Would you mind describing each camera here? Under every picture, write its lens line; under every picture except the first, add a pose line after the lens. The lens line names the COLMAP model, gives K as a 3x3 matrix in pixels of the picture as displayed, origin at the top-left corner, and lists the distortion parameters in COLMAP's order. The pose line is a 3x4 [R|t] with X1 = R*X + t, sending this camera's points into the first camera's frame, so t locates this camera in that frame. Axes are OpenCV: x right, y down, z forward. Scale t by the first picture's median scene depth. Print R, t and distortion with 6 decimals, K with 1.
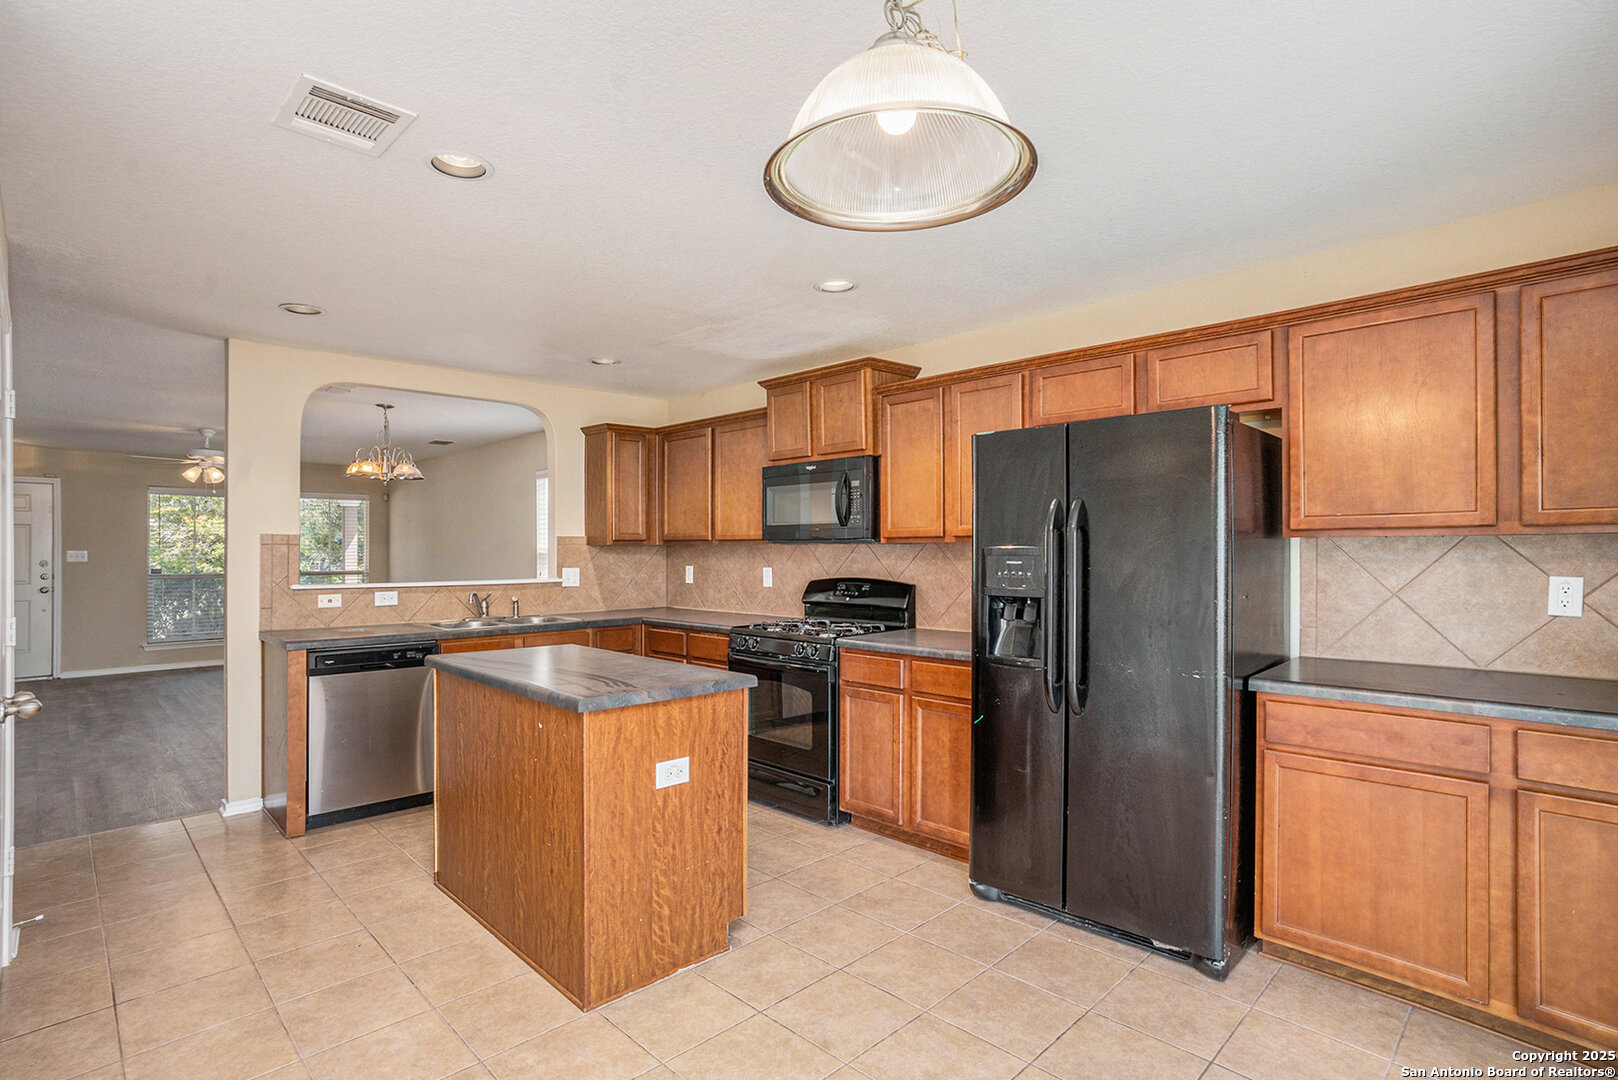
lens RADIAL K [[802.3, 0, 803.6], [0, 802.3, 540.7], [0, 0, 1]] dist [-0.091837, 0.063891]
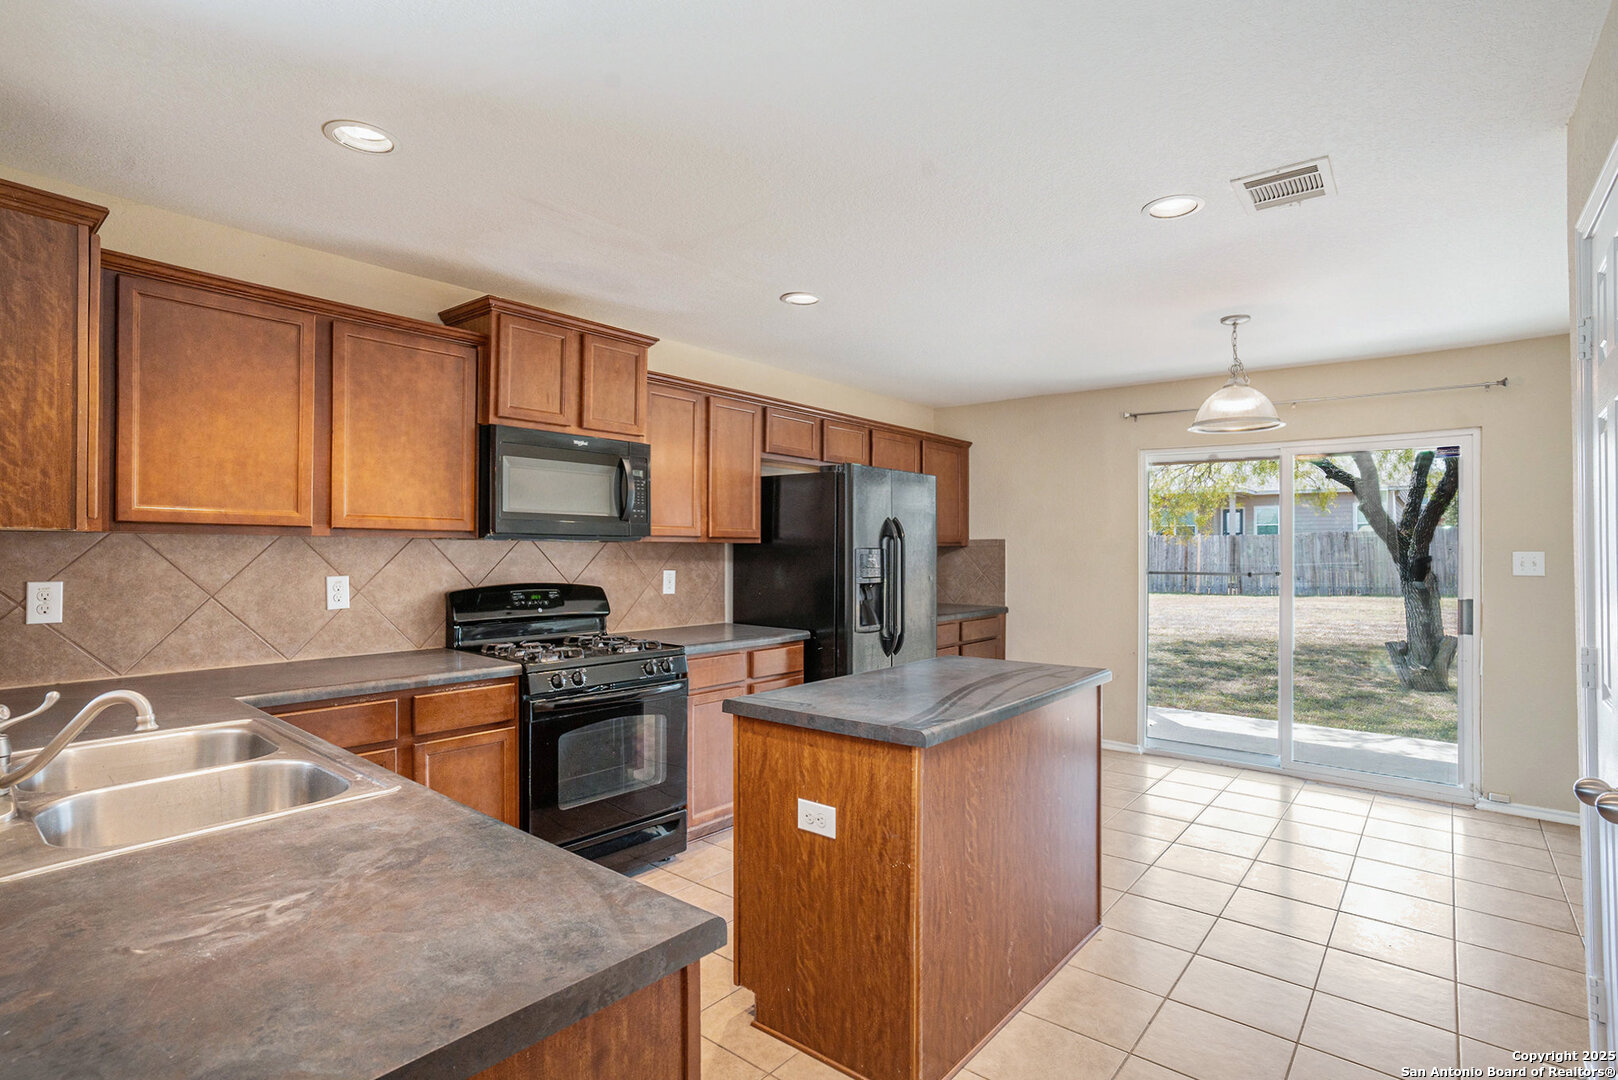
lens RADIAL K [[802.3, 0, 803.6], [0, 802.3, 540.7], [0, 0, 1]] dist [-0.091837, 0.063891]
pose [[-0.117700, 0.014024, 0.992950, -0.713544], [-0.016033, 0.999743, -0.016020, 0.011886], [-0.992920, -0.017806, -0.117445, 0.789591]]
